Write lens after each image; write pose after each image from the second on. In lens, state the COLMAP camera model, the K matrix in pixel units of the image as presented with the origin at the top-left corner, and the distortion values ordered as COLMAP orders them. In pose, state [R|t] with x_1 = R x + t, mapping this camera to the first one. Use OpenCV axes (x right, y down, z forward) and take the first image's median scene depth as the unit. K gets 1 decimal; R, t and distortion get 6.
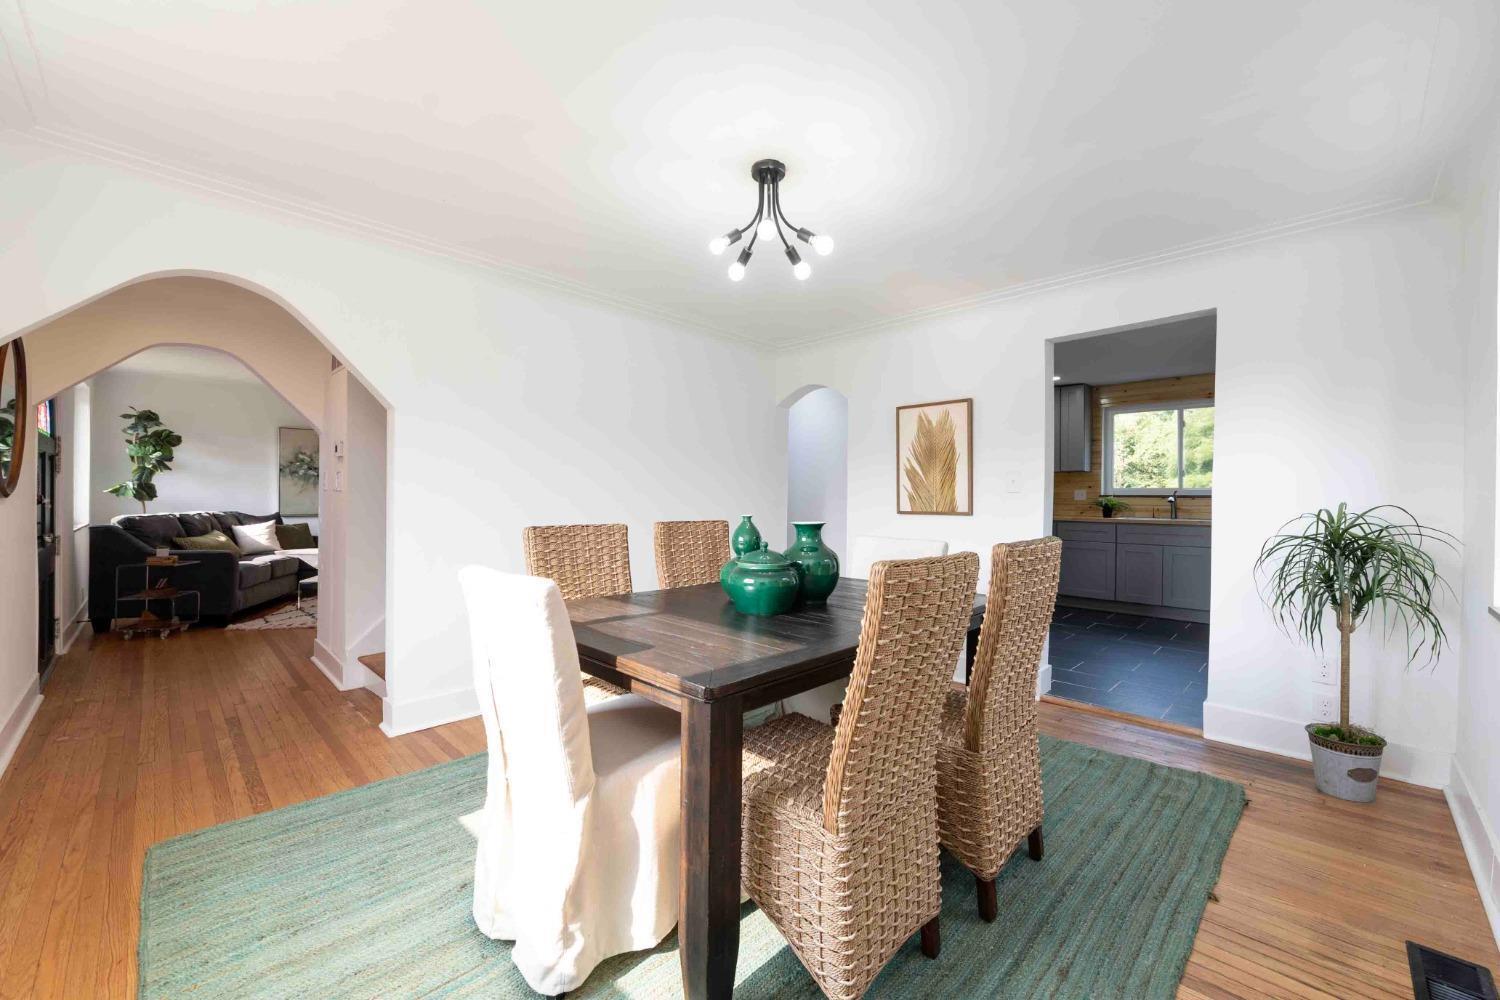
lens RADIAL K [[595.2, 0, 753.1], [0, 595.2, 493.5], [0, 0, 1]] dist [-0.004673, -0.000033]
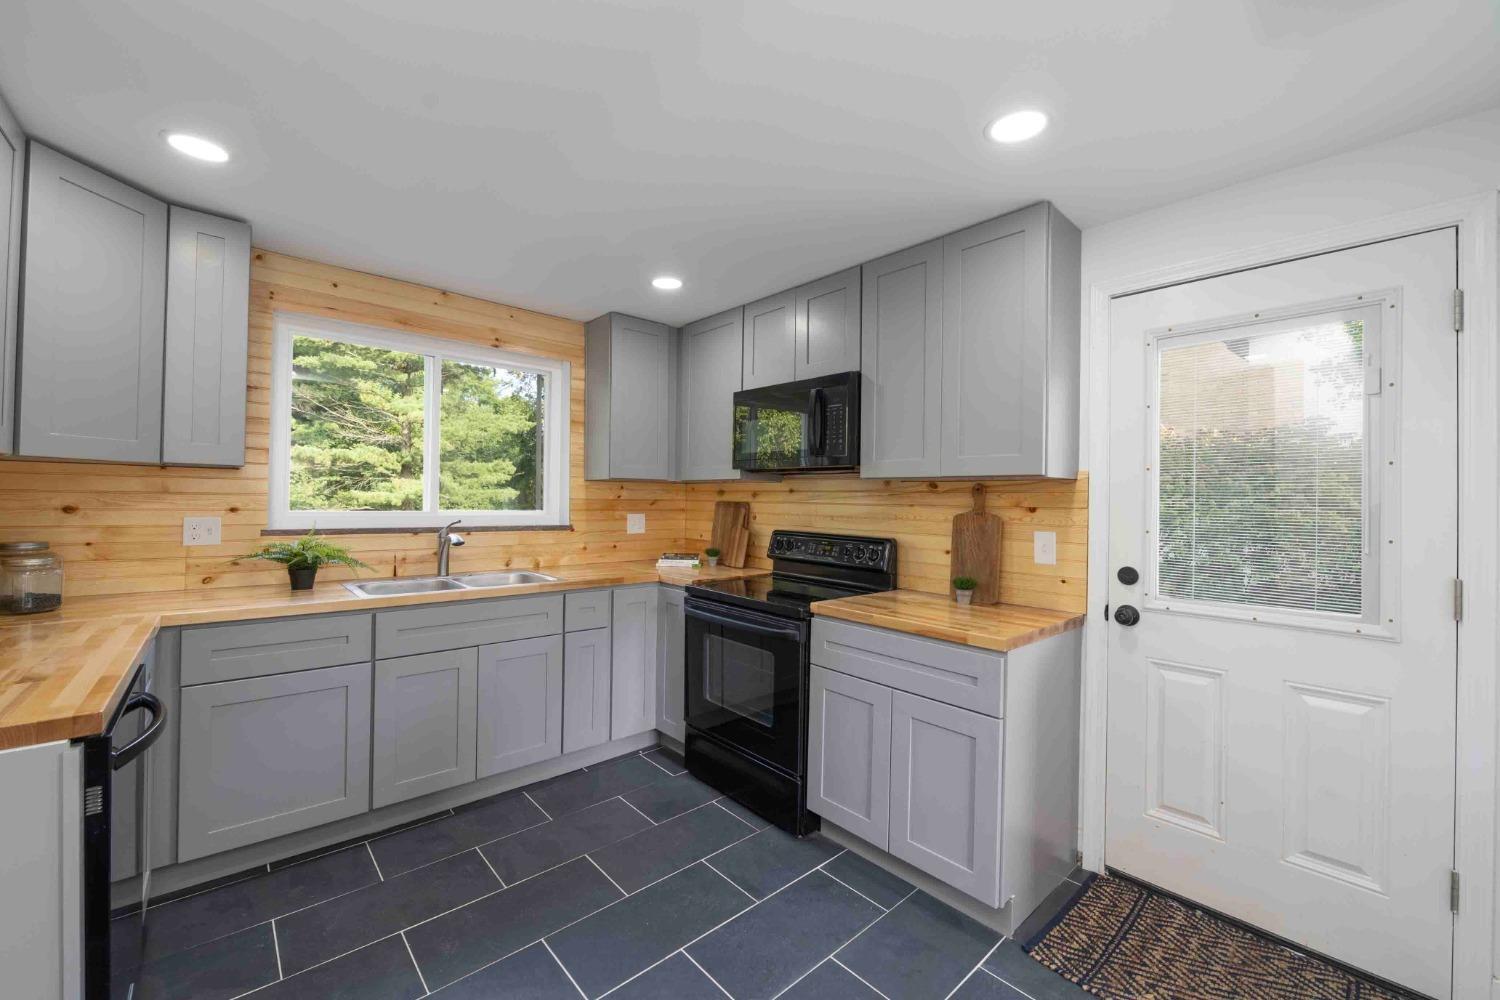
lens RADIAL K [[595.2, 0, 749.6], [0, 595.2, 498.7], [0, 0, 1]] dist [-0.004673, -0.000033]
pose [[0.063441, -0.002817, 0.997982, 0.251282], [-0.017095, 0.999846, 0.003909, -0.029490], [-0.997839, -0.017309, 0.063383, 0.769925]]
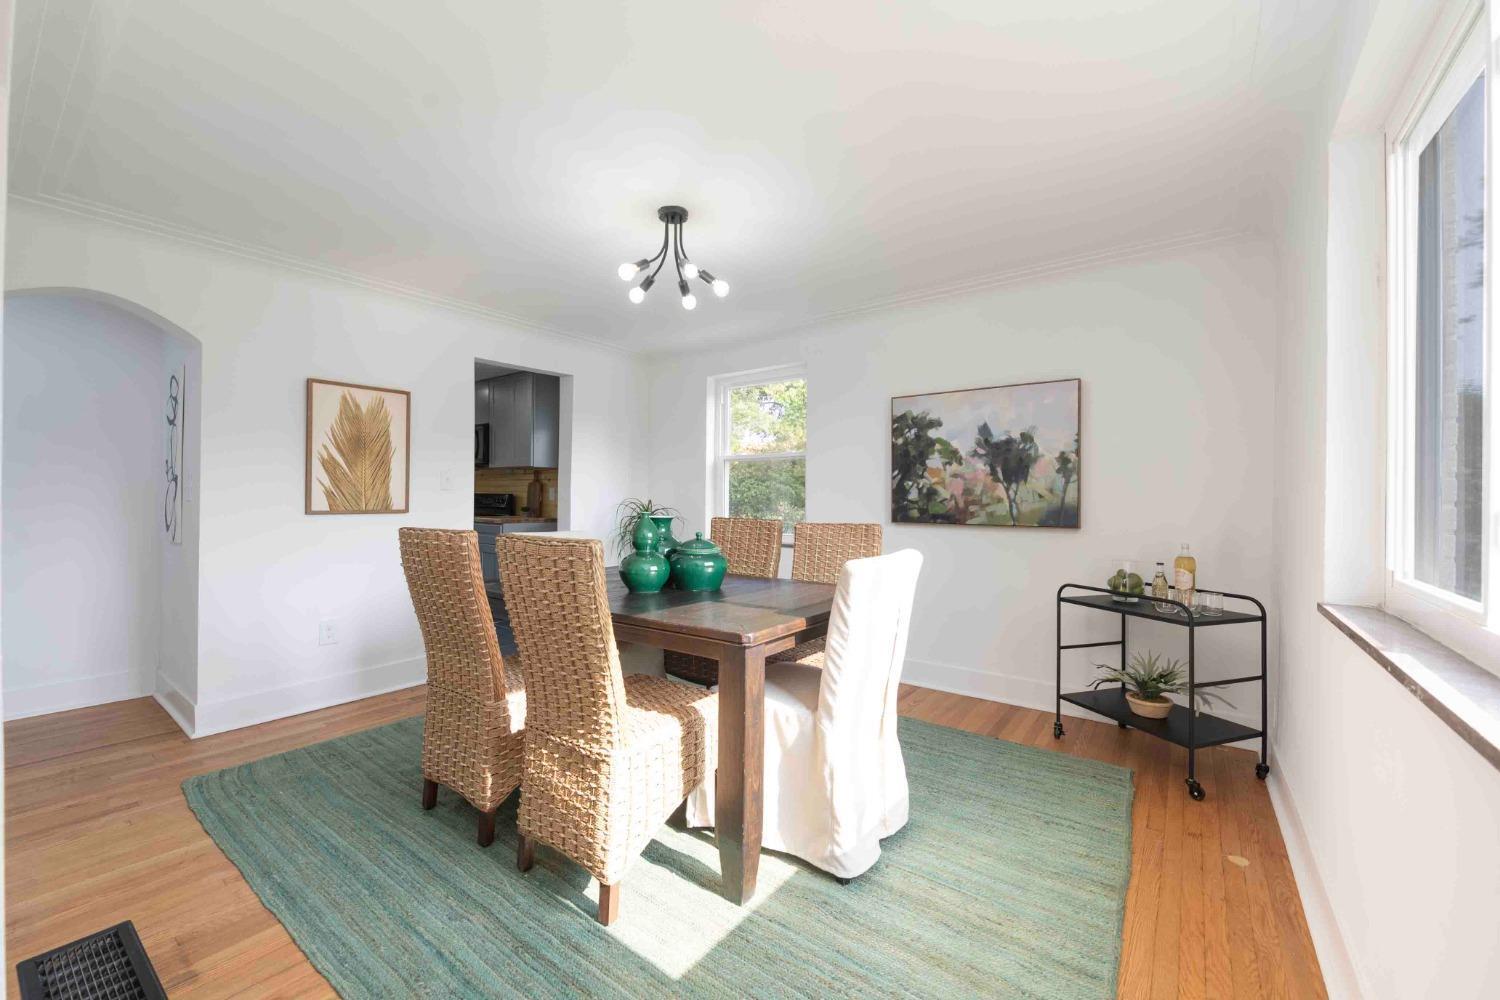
lens RADIAL K [[595.2, 0, 755.4], [0, 595.2, 507.3], [0, 0, 1]] dist [-0.004673, -0.000033]
pose [[-0.124940, -0.019762, 0.991967, -0.429312], [-0.015708, 0.999716, 0.017938, 0.000940], [-0.992040, -0.013340, -0.125215, 0.361993]]
